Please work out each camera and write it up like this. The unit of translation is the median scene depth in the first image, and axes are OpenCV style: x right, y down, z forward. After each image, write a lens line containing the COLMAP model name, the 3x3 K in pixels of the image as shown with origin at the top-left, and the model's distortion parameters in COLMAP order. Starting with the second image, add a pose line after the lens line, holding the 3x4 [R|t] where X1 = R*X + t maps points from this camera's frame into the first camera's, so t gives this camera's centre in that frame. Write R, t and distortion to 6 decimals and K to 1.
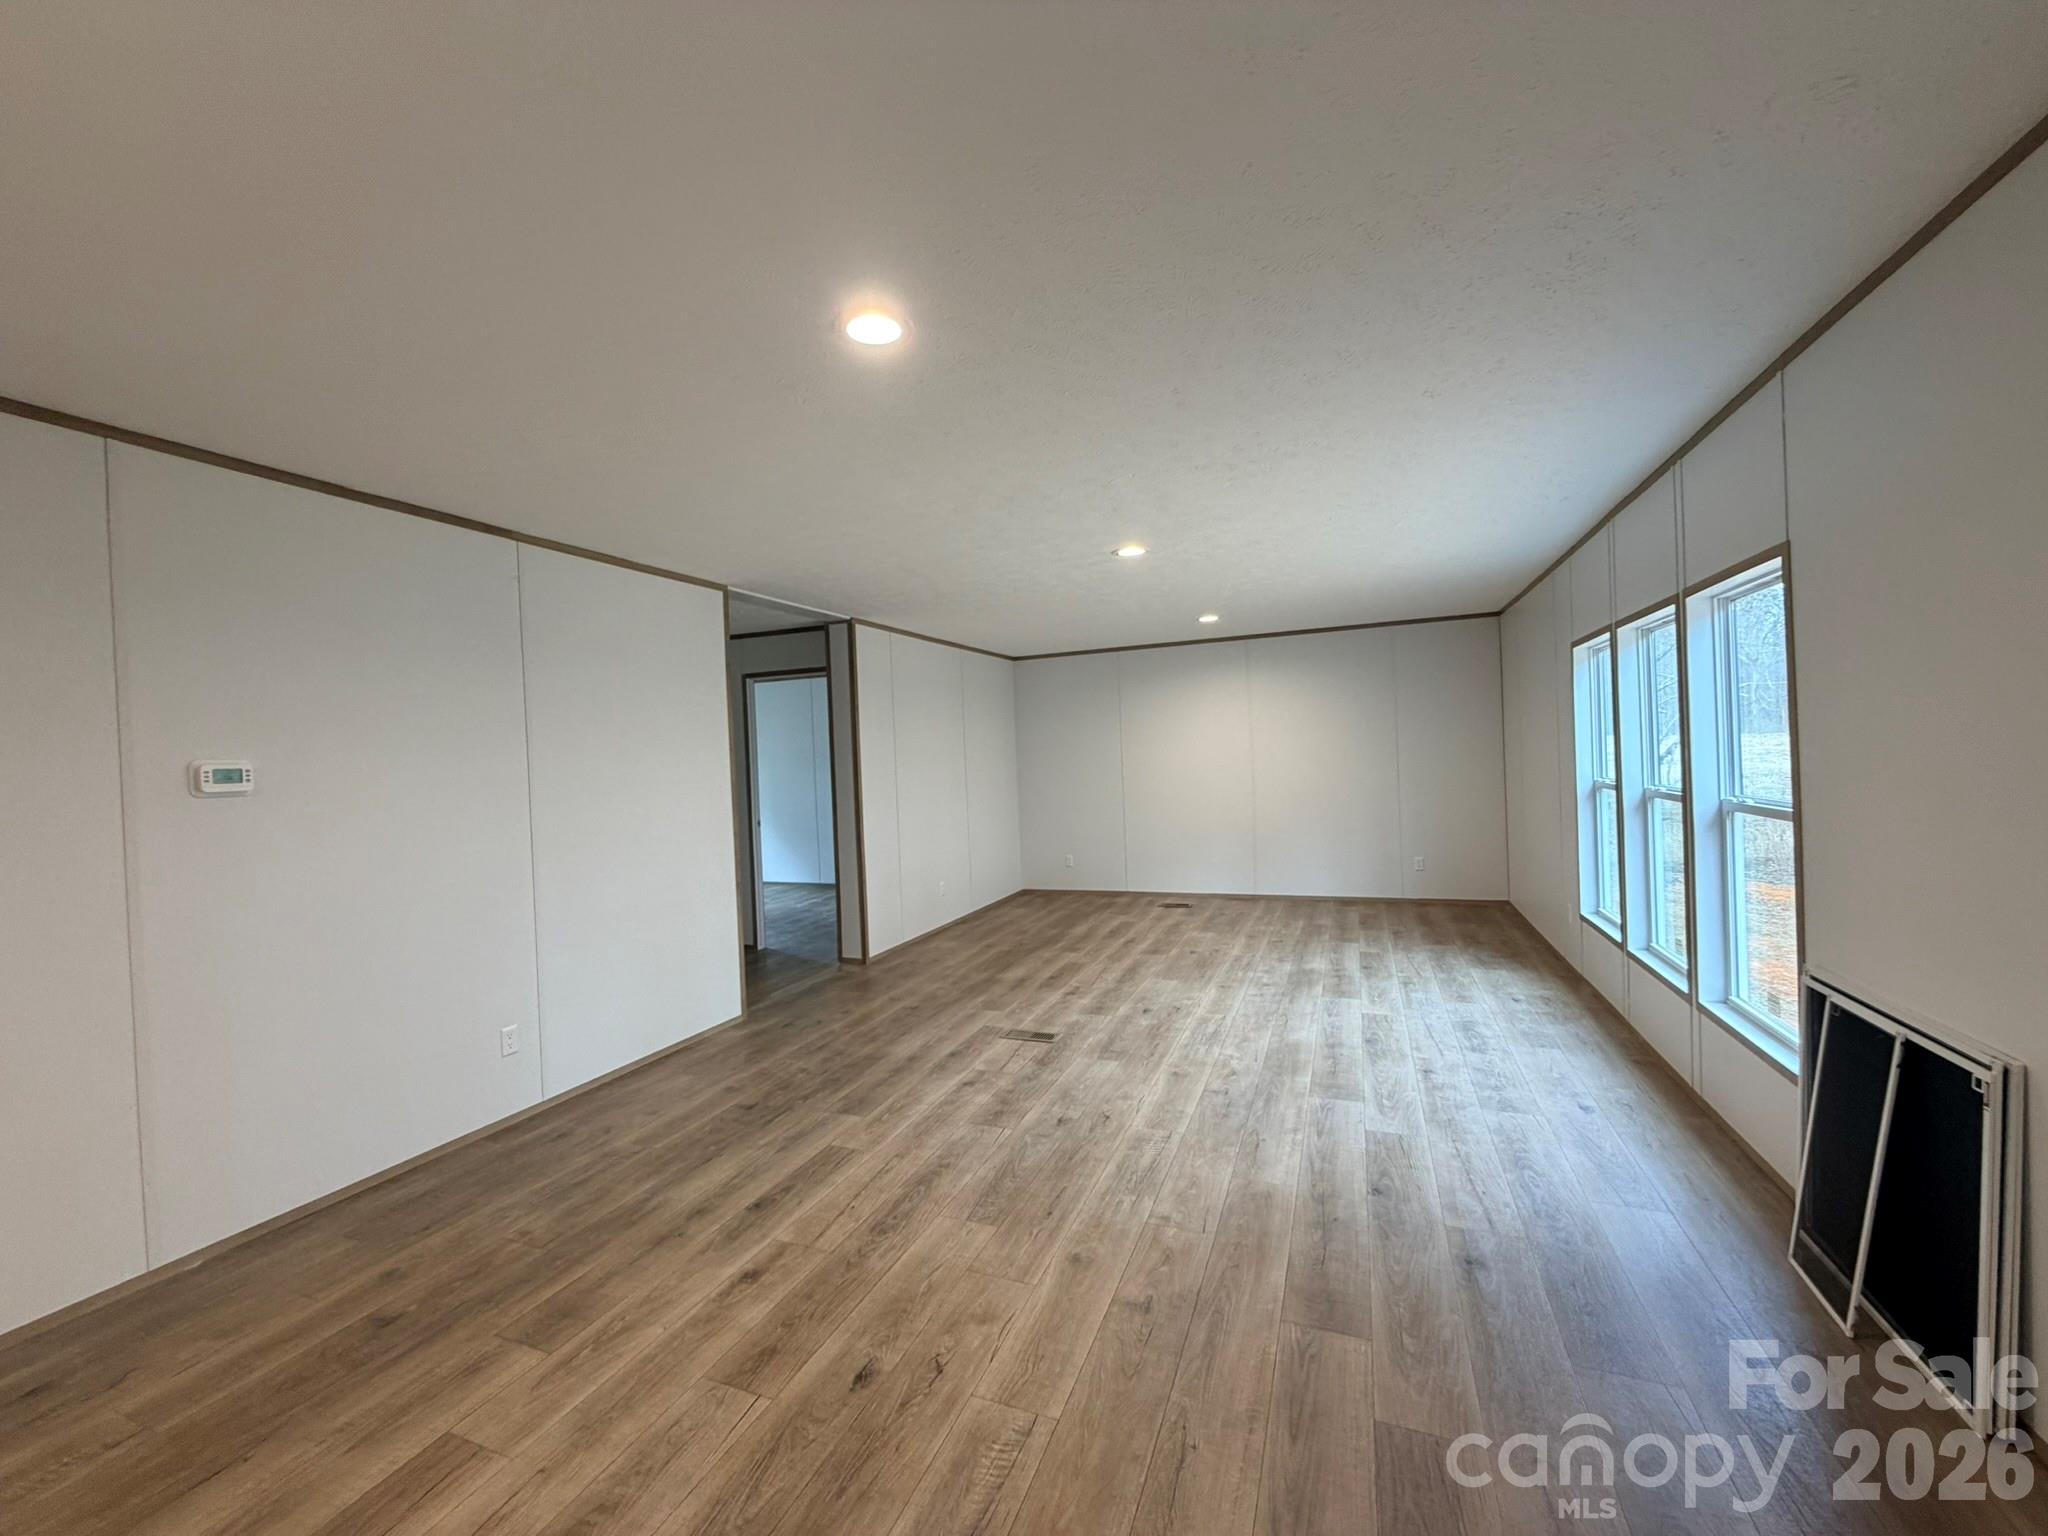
lens RADIAL K [[826.0, 0, 1034.6], [0, 826.0, 766.2], [0, 0, 1]] dist [0.003147, -0.000157]
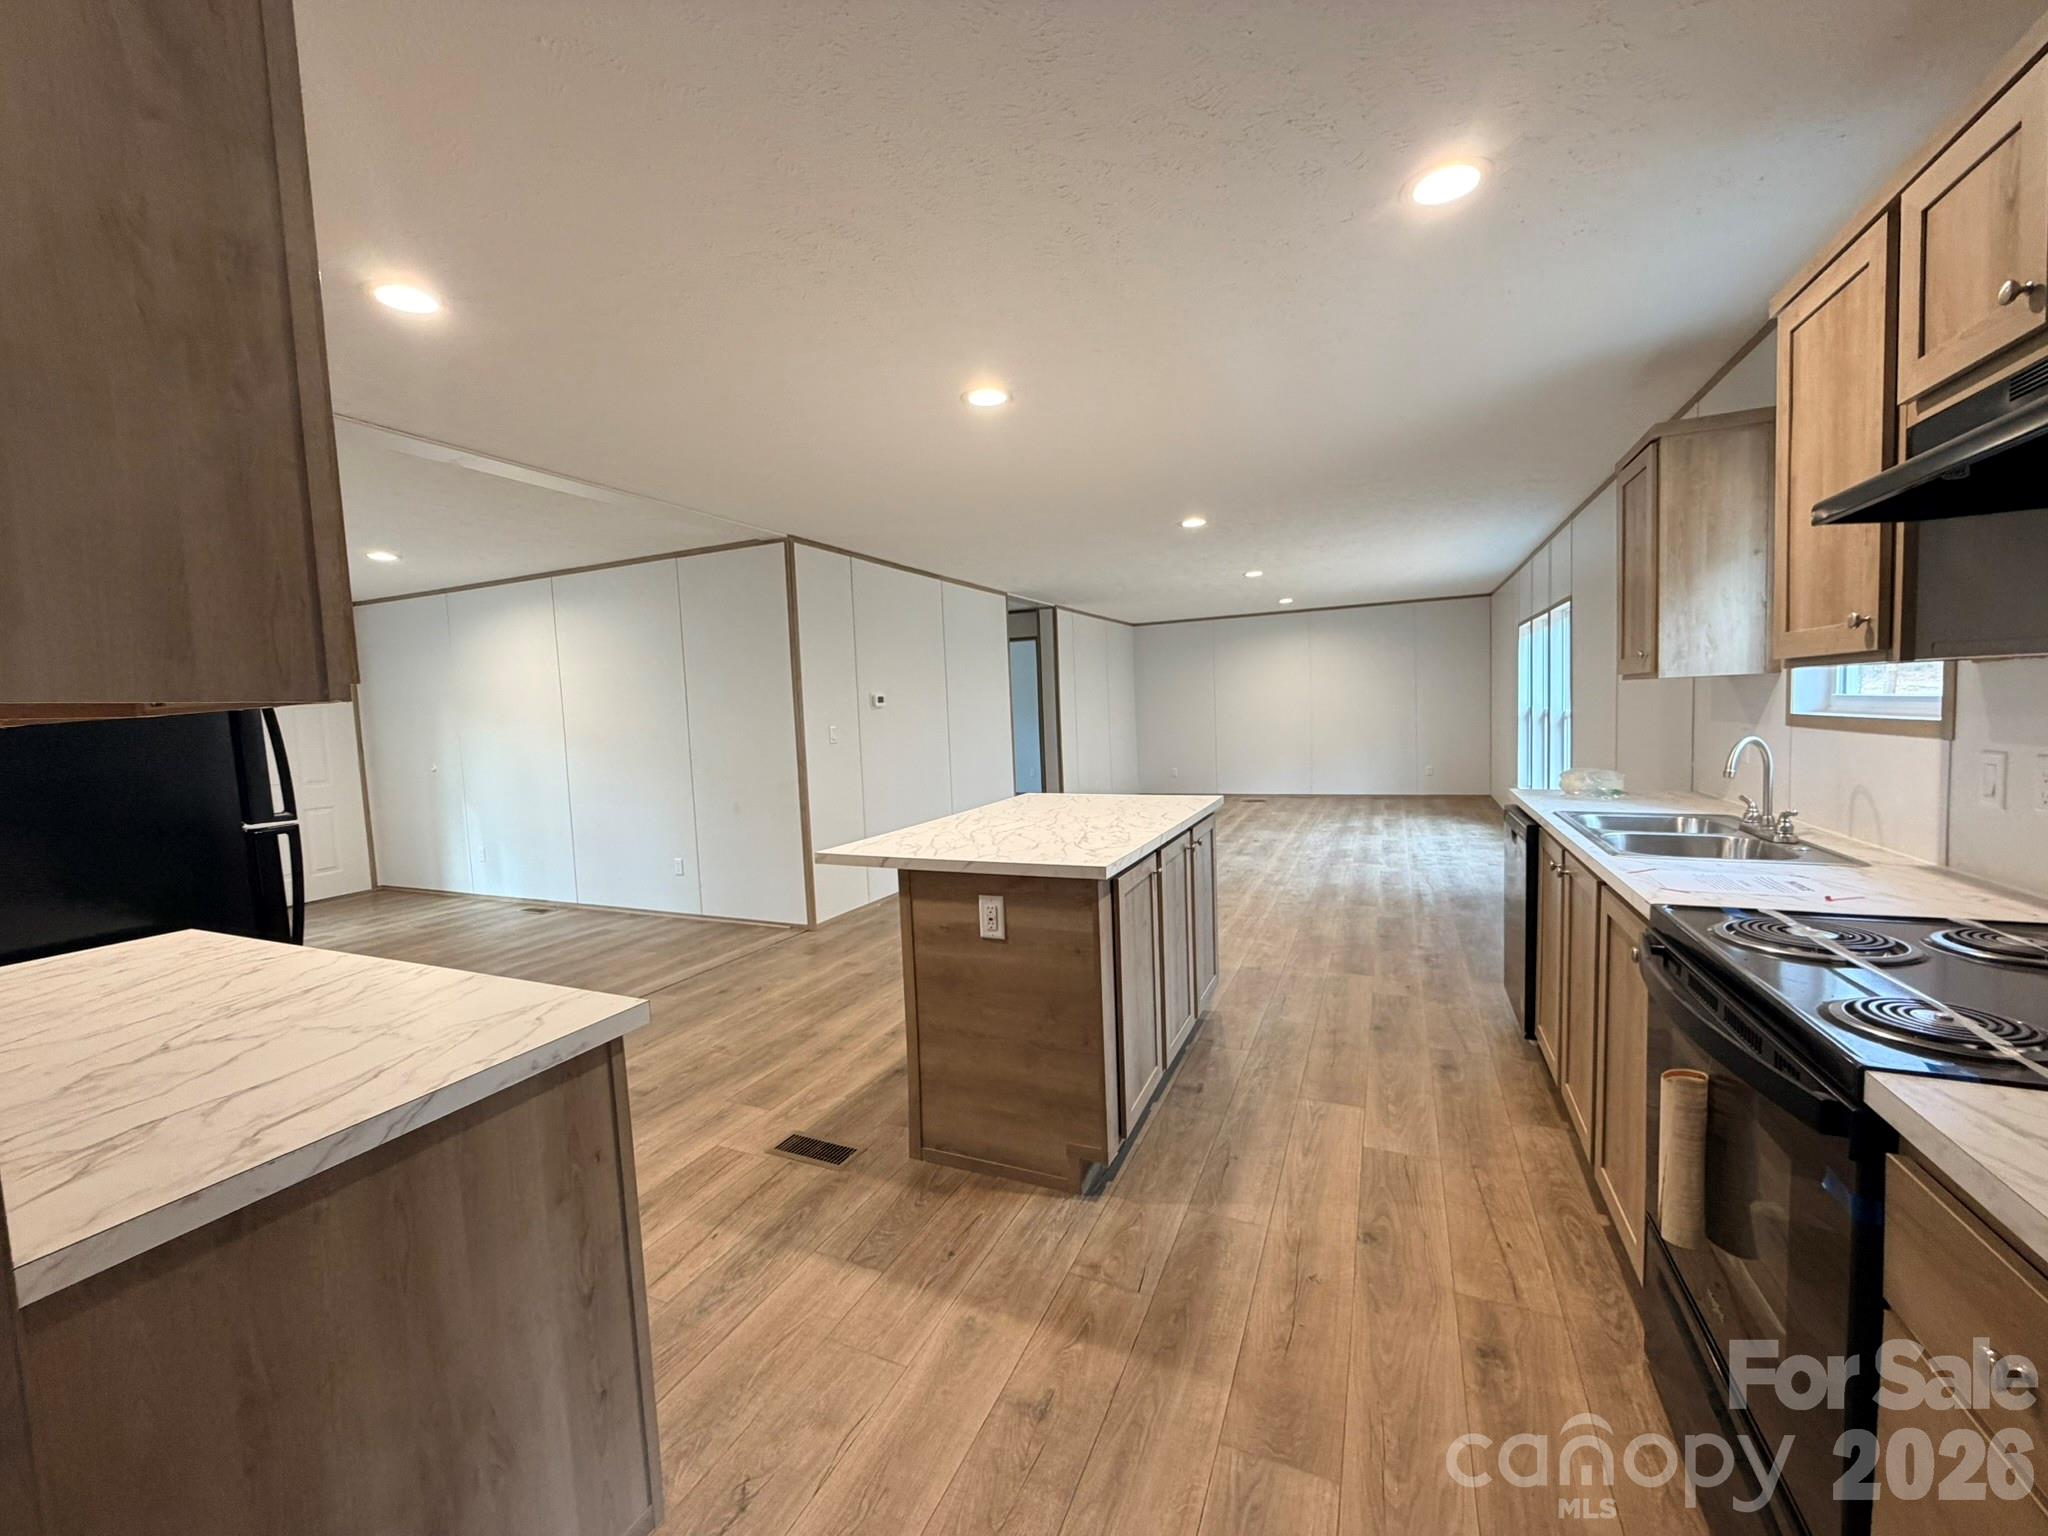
lens RADIAL K [[826.0, 0, 1021.0], [0, 826.0, 766.6], [0, 0, 1]] dist [0.003147, -0.000157]
pose [[0.998725, 0.004545, -0.050274, 0.136857], [-0.001408, 0.998060, 0.062247, 0.020104], [0.050459, -0.062097, 0.996794, 0.257222]]
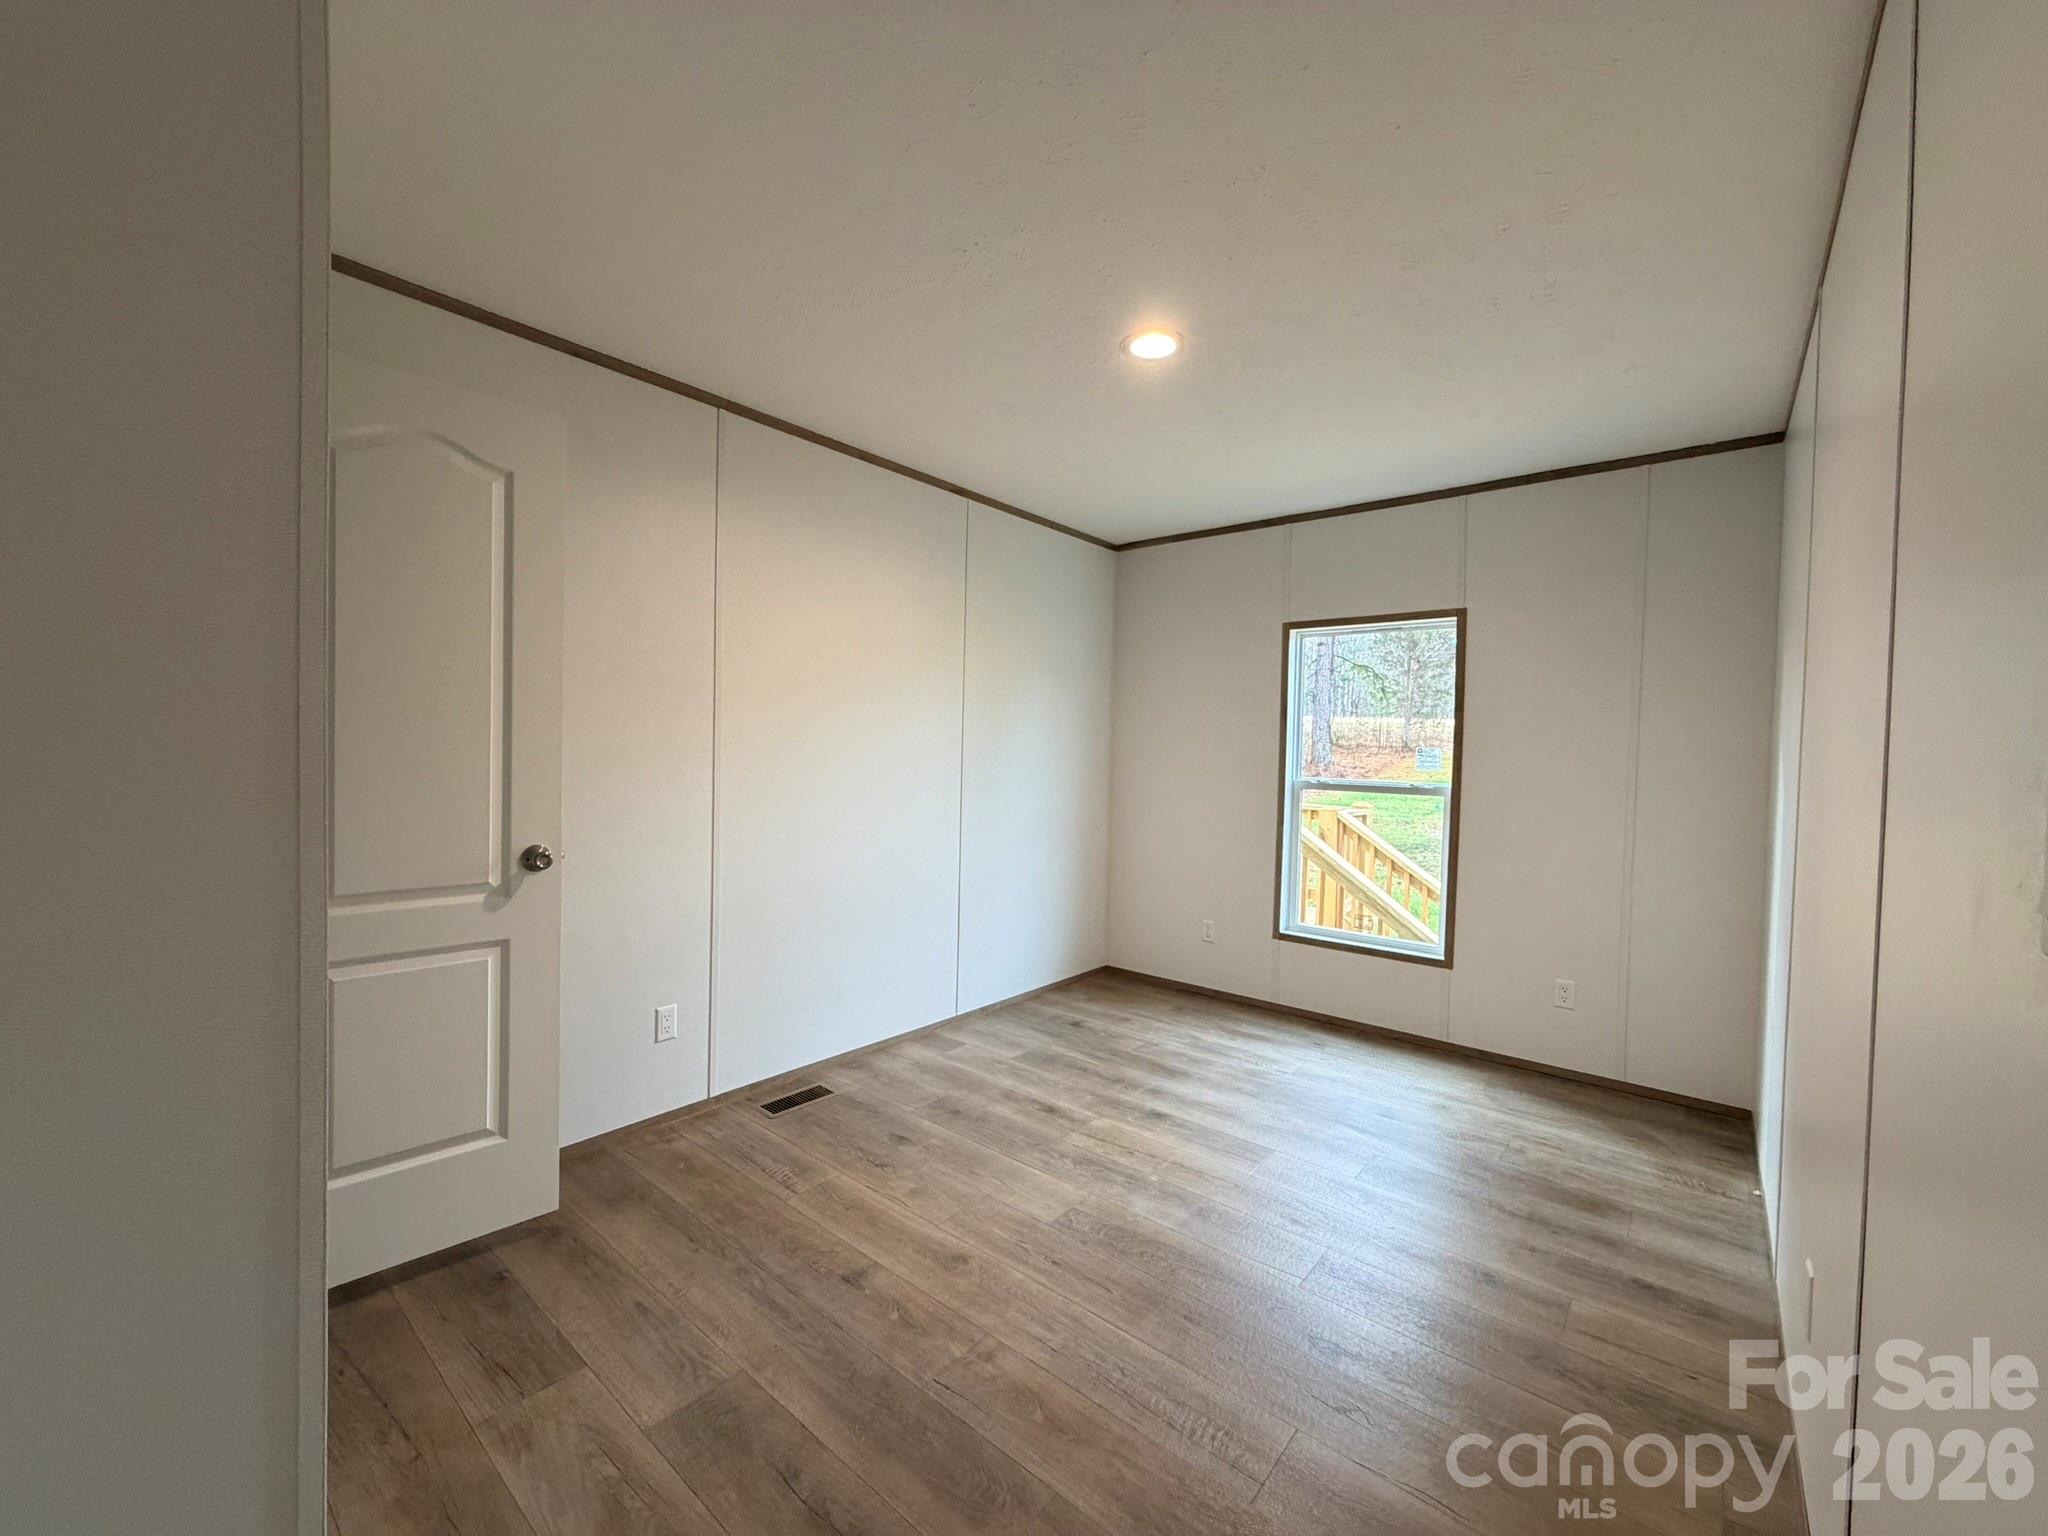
lens RADIAL K [[826.0, 0, 1032.8], [0, 826.0, 768.9], [0, 0, 1]] dist [0.003147, -0.000157]
pose [[-0.322530, 0.054633, -0.944981, 0.856670], [-0.009508, 0.998096, 0.060949, -0.001363], [0.946511, 0.028643, -0.321397, 1.355304]]
